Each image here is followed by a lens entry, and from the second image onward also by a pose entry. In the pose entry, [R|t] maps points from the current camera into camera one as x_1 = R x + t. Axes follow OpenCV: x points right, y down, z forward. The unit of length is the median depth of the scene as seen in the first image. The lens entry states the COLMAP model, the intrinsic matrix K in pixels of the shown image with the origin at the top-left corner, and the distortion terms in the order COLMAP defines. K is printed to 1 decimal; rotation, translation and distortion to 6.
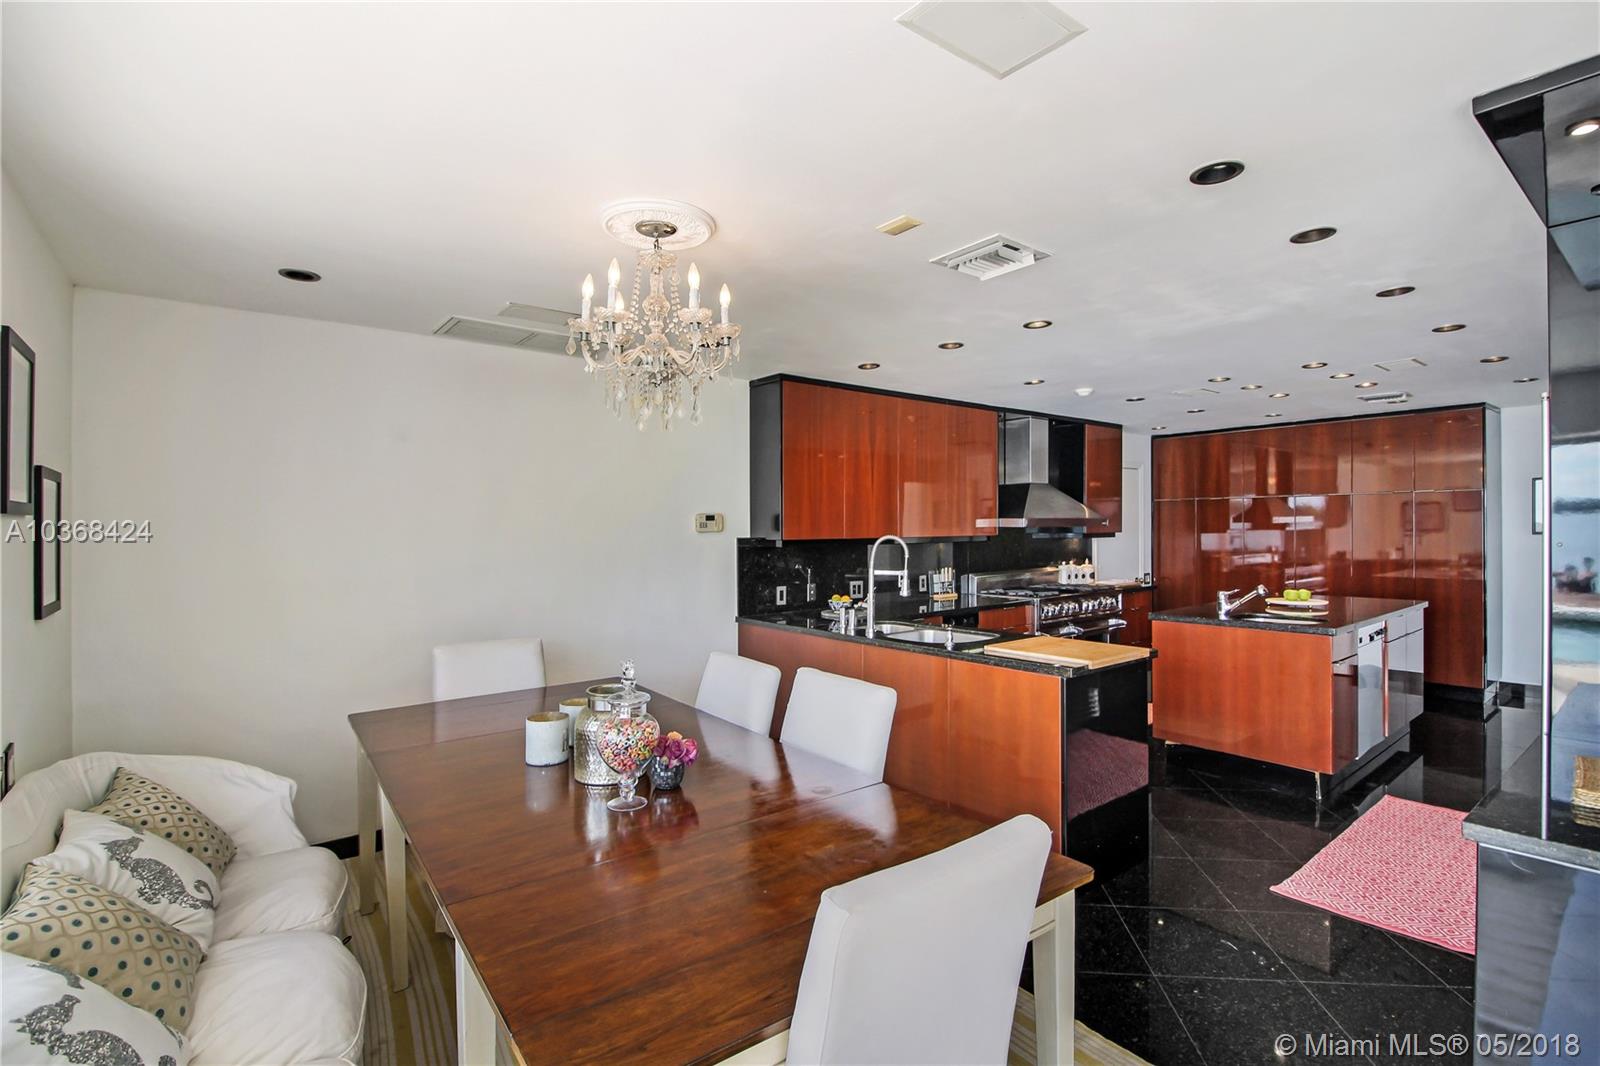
lens RADIAL K [[751.2, 0, 797.1], [0, 751.2, 527.3], [0, 0, 1]] dist [-0.003781, -0.007539]
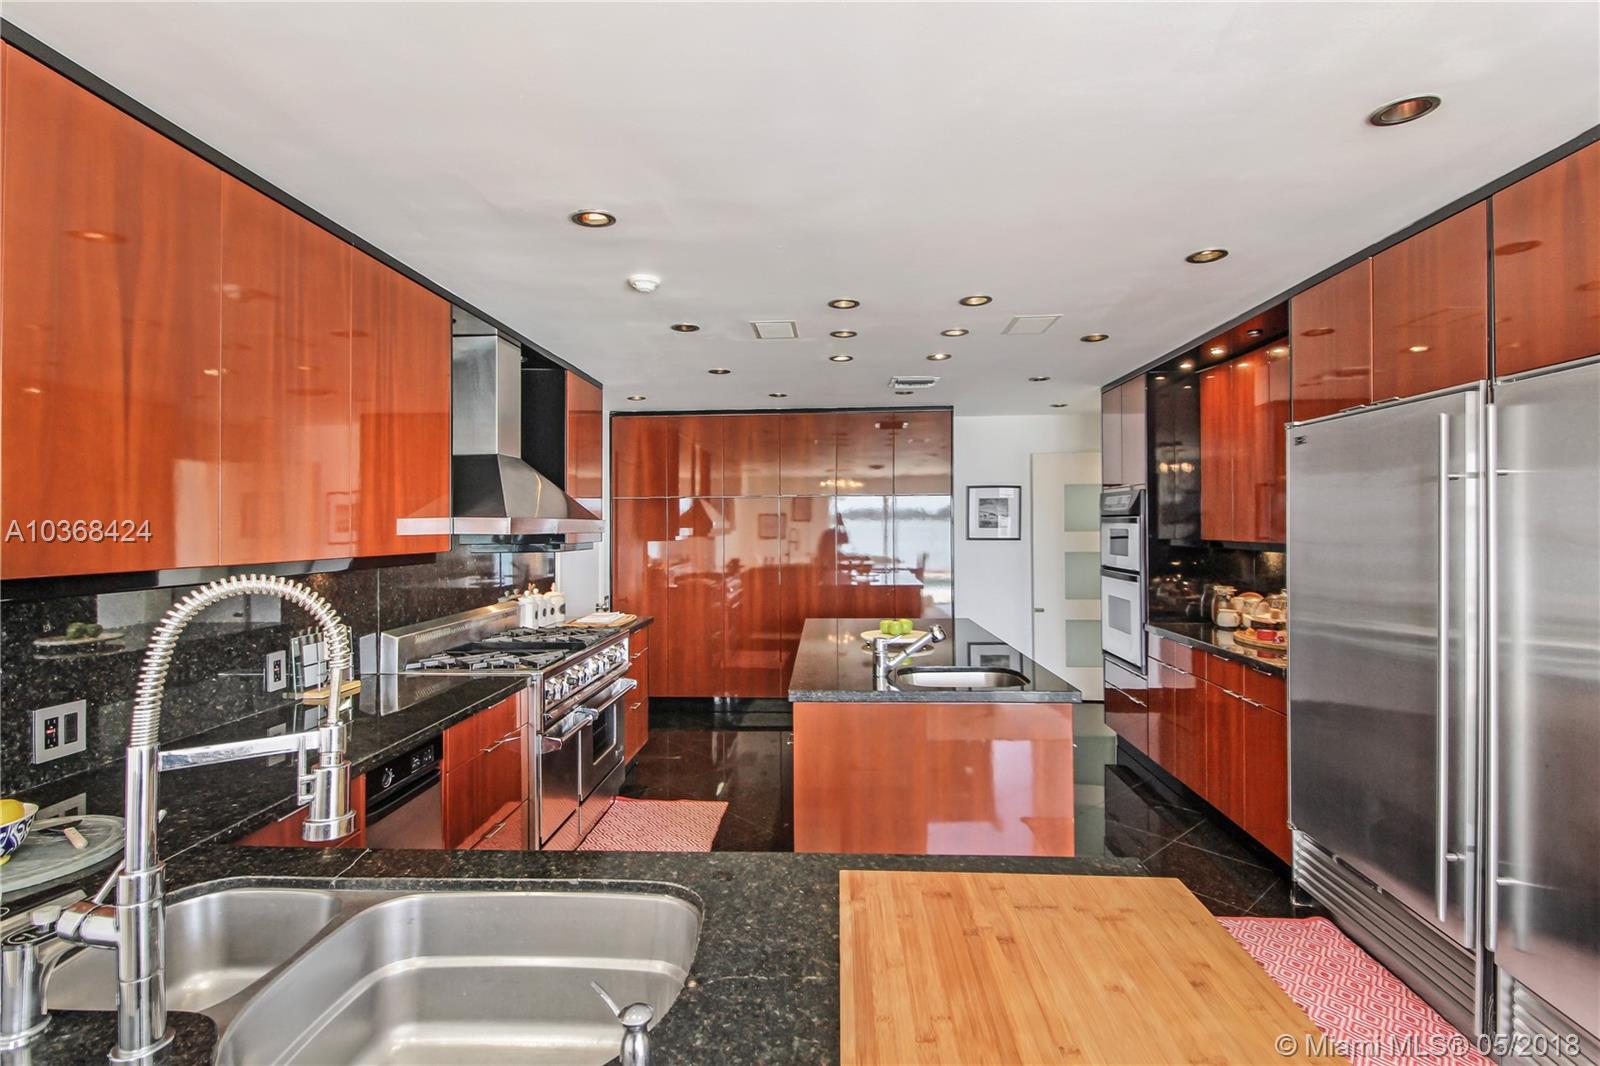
lens RADIAL K [[751.2, 0, 786.8], [0, 751.2, 528.9], [0, 0, 1]] dist [-0.003781, -0.007539]
pose [[0.665317, 0.003349, 0.746553, 0.042716], [0.001887, 0.999979, -0.006167, -0.000926], [-0.746558, 0.005512, 0.665297, 0.483631]]
